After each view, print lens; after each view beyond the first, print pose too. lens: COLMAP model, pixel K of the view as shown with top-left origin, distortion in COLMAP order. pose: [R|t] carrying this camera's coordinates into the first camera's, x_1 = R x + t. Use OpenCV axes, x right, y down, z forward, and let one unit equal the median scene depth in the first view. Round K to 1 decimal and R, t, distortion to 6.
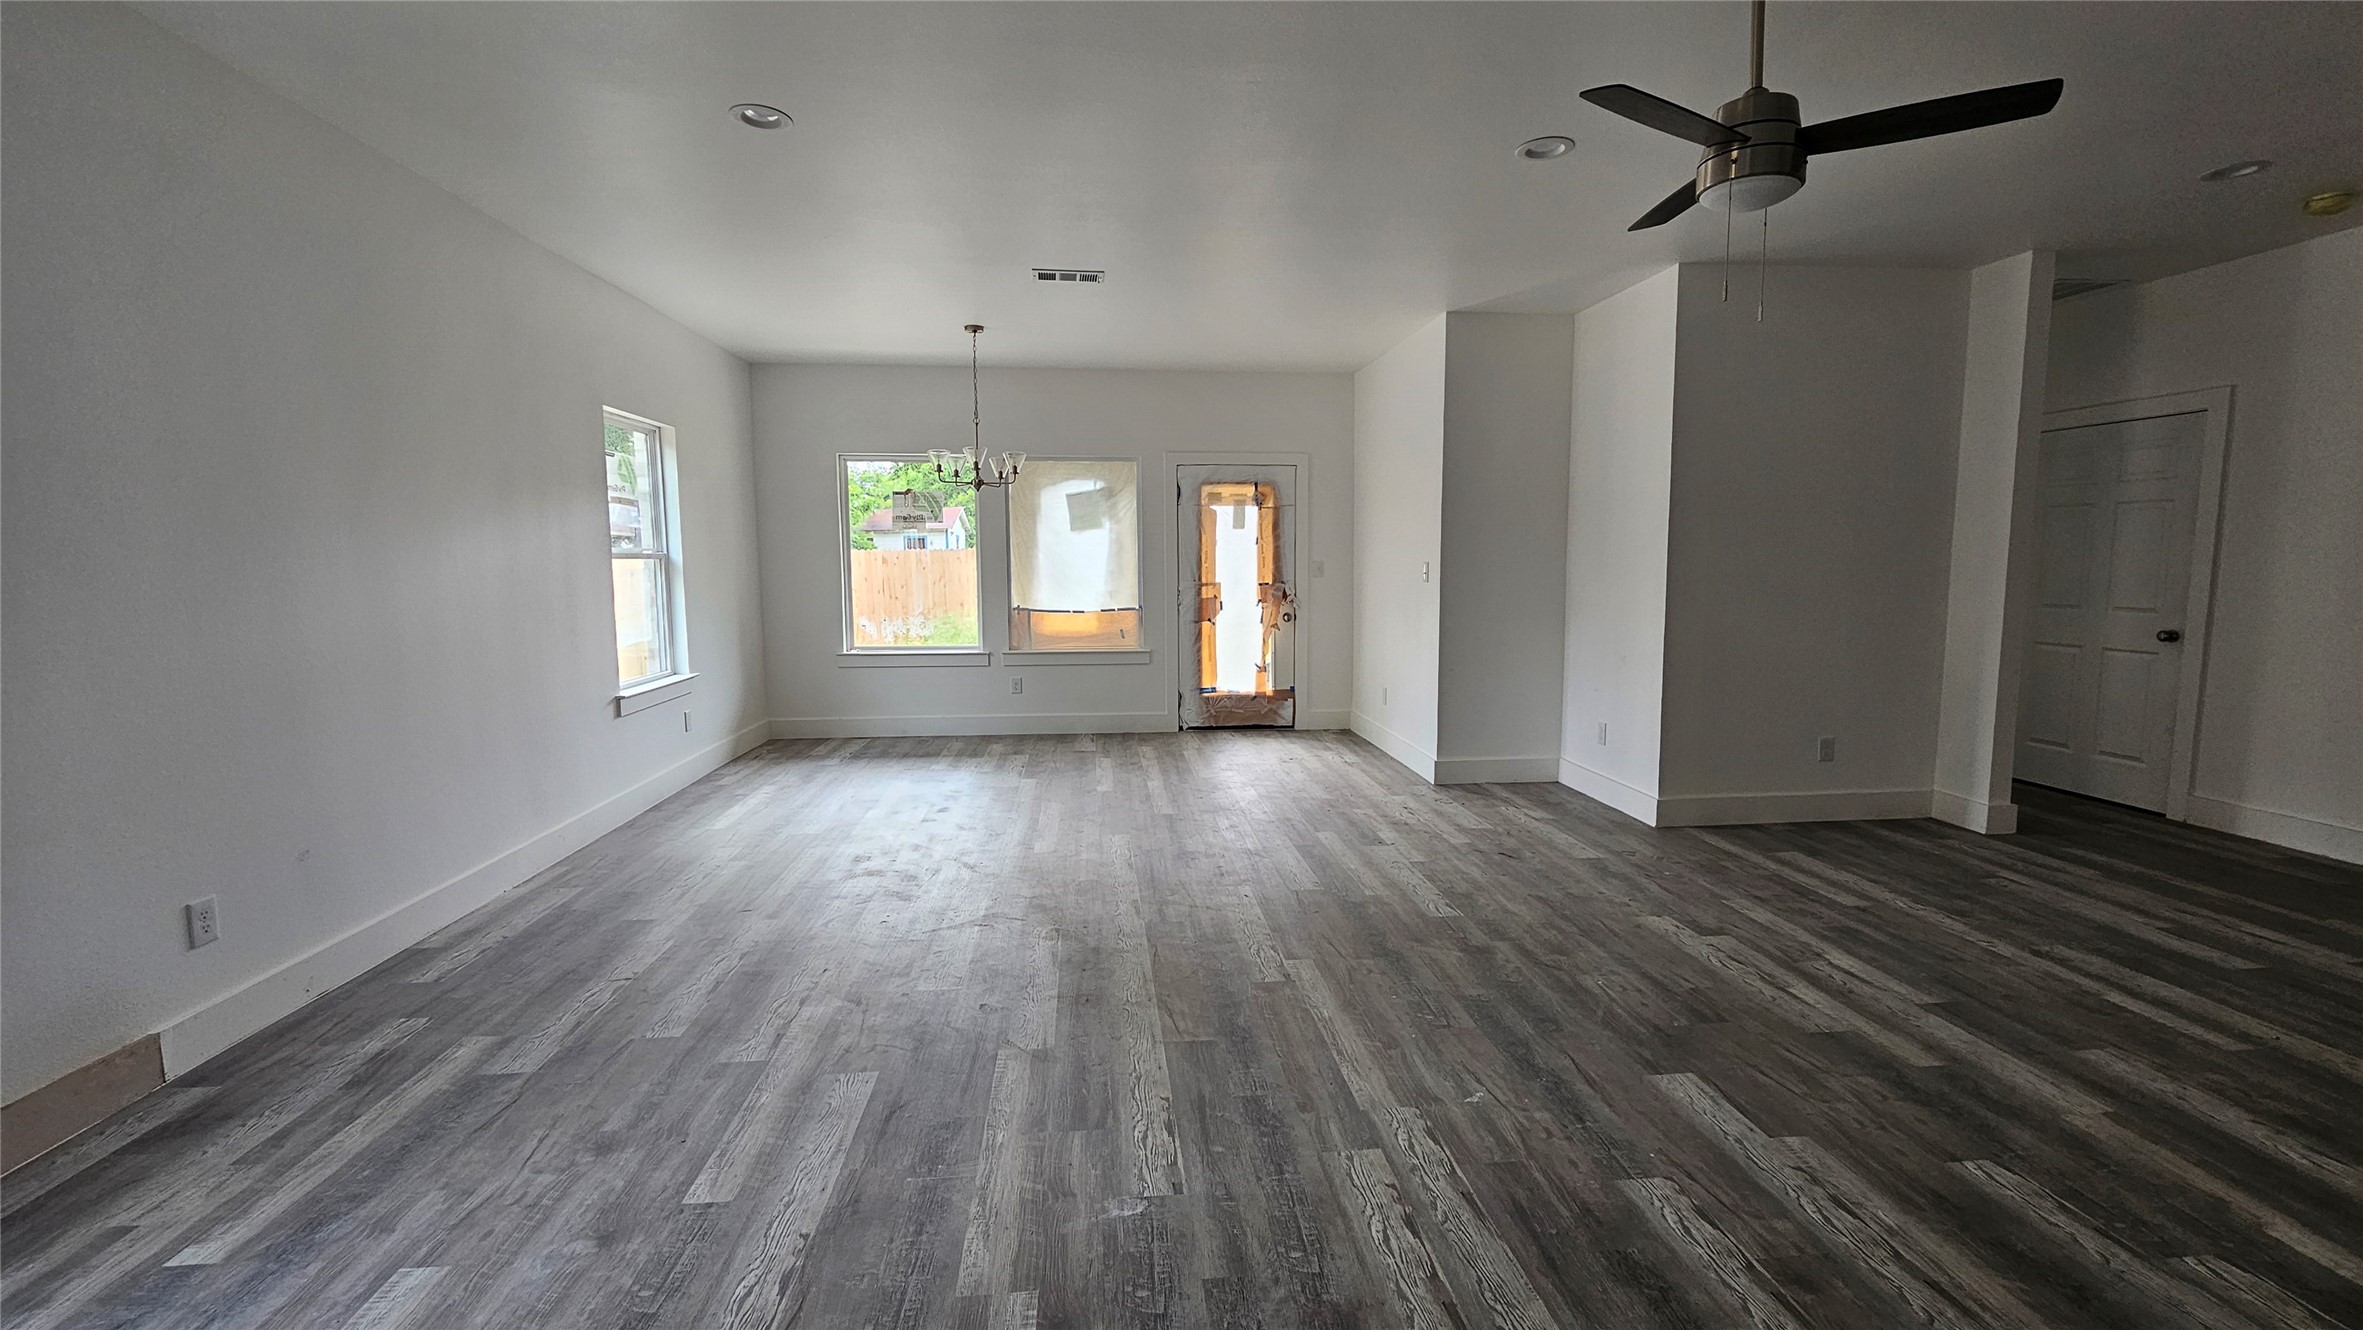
lens RADIAL K [[977.5, 0, 1169.4], [0, 977.5, 654.0], [0, 0, 1]] dist [0.000654, -0.000152]
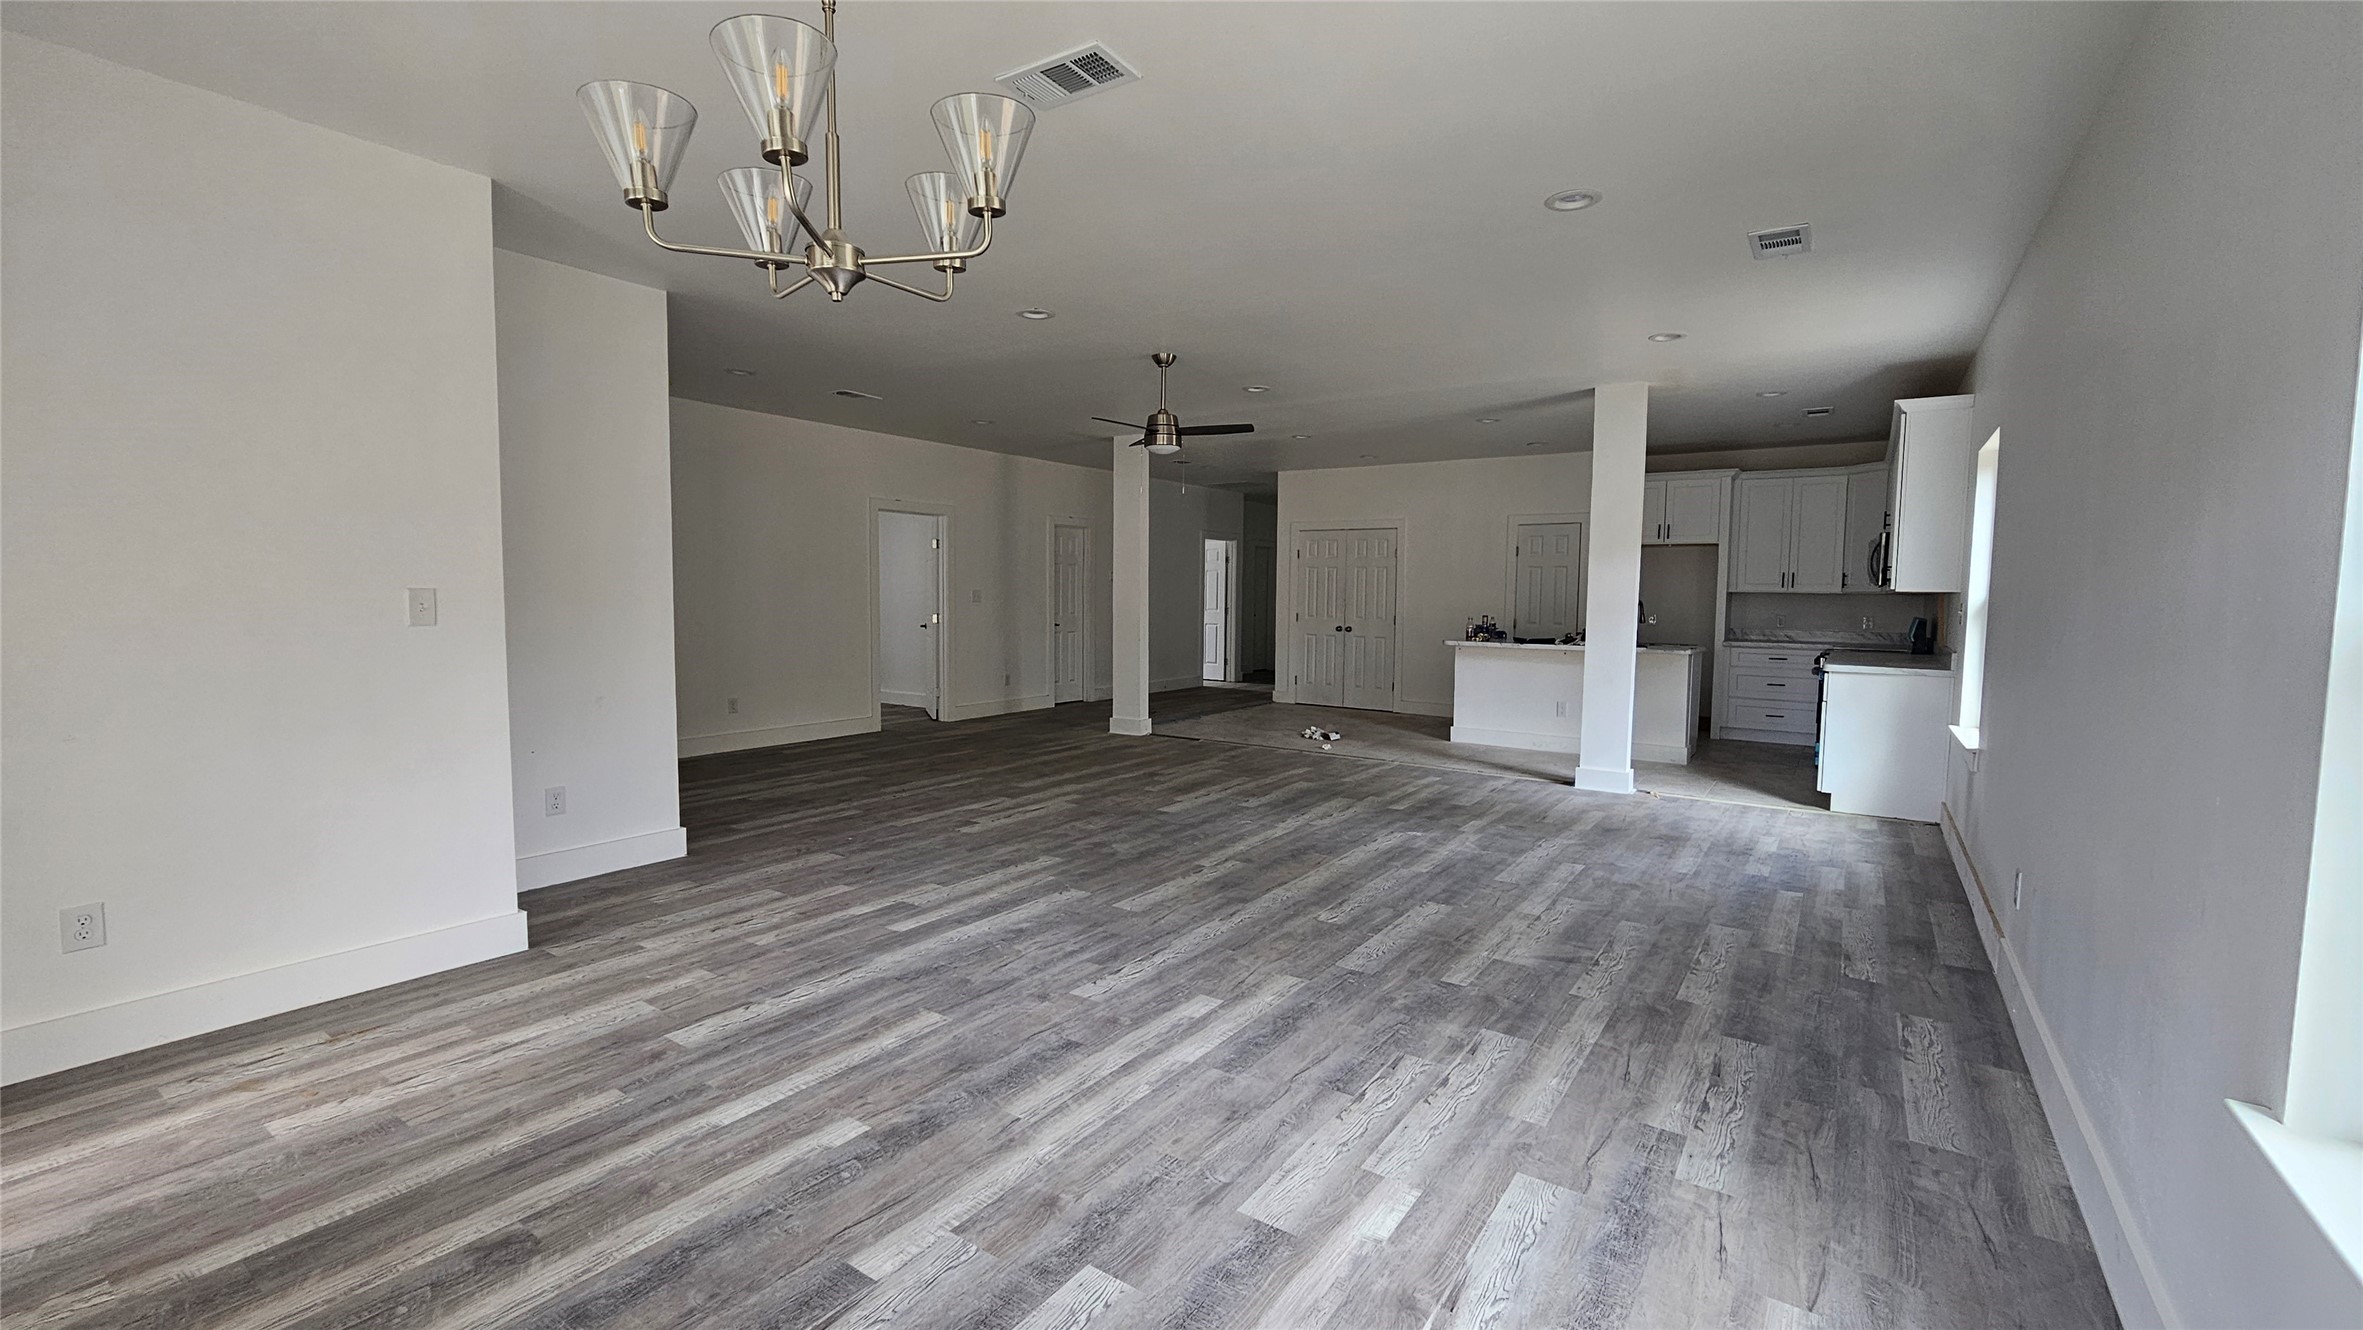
lens RADIAL K [[977.5, 0, 1184.2], [0, 977.5, 659.4], [0, 0, 1]] dist [0.000654, -0.000152]
pose [[-0.774379, -0.050130, 0.630733, -0.834761], [0.052147, 0.988409, 0.142580, -0.220555], [-0.630569, 0.143302, -0.762789, 2.300678]]
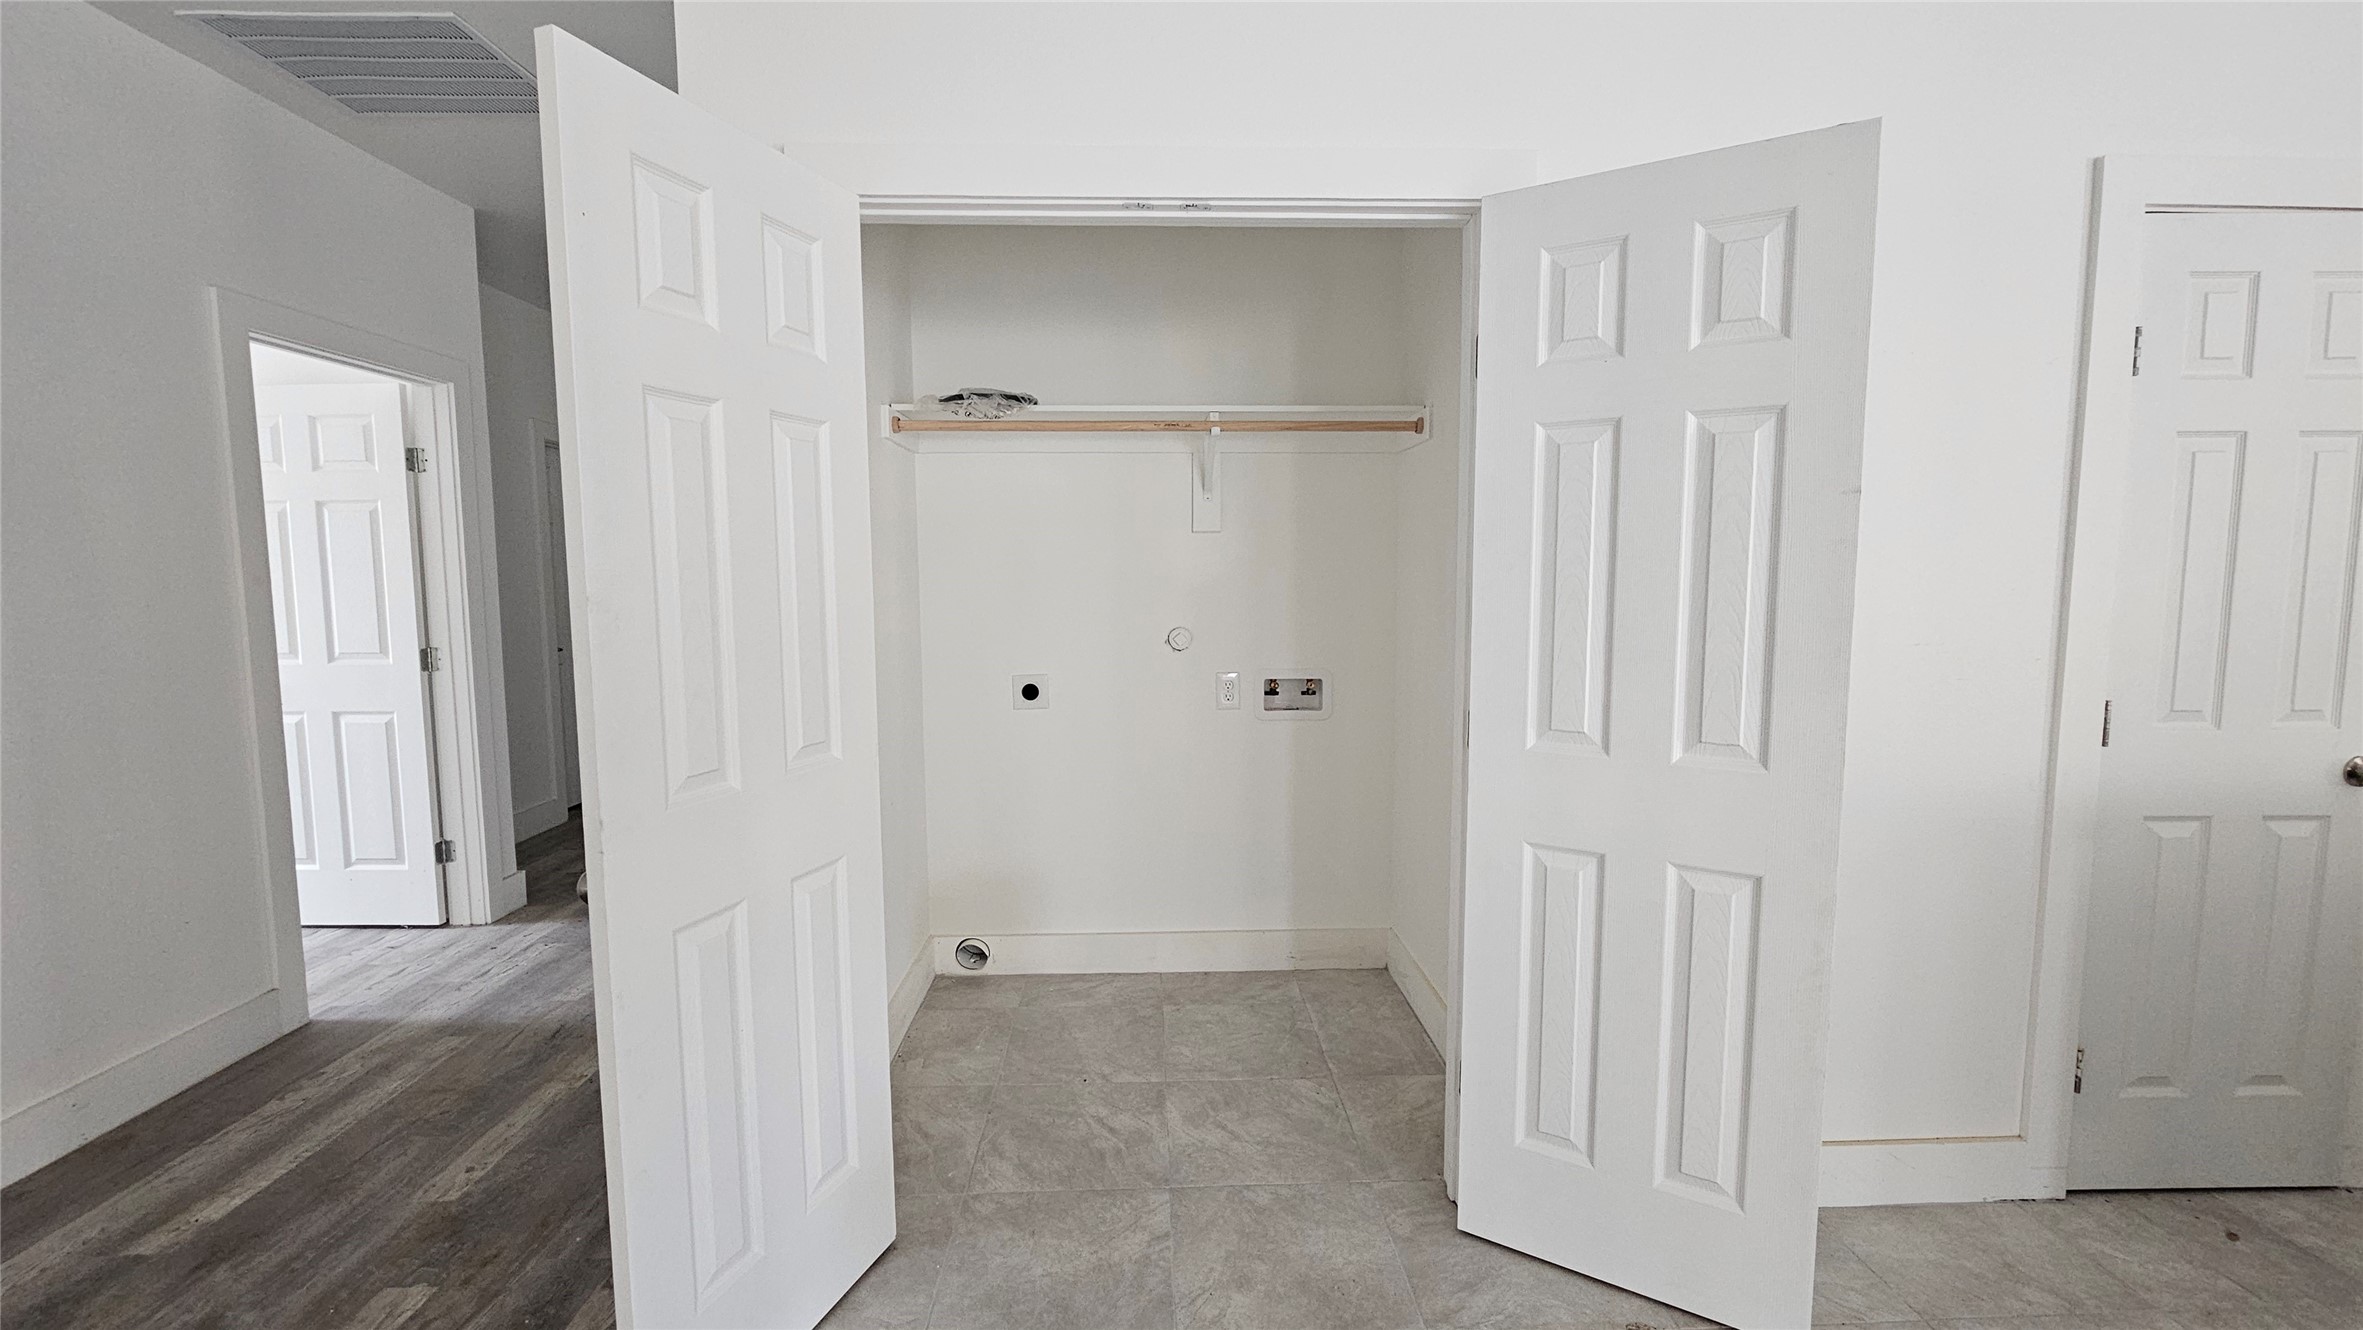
lens RADIAL K [[977.5, 0, 1184.8], [0, 977.5, 657.4], [0, 0, 1]] dist [0.000654, -0.000152]
pose [[-0.998724, 0.006094, 0.050134, 1.002383], [0.015148, 0.983132, 0.182270, 0.021248], [-0.048178, 0.182797, -0.981970, -0.322124]]
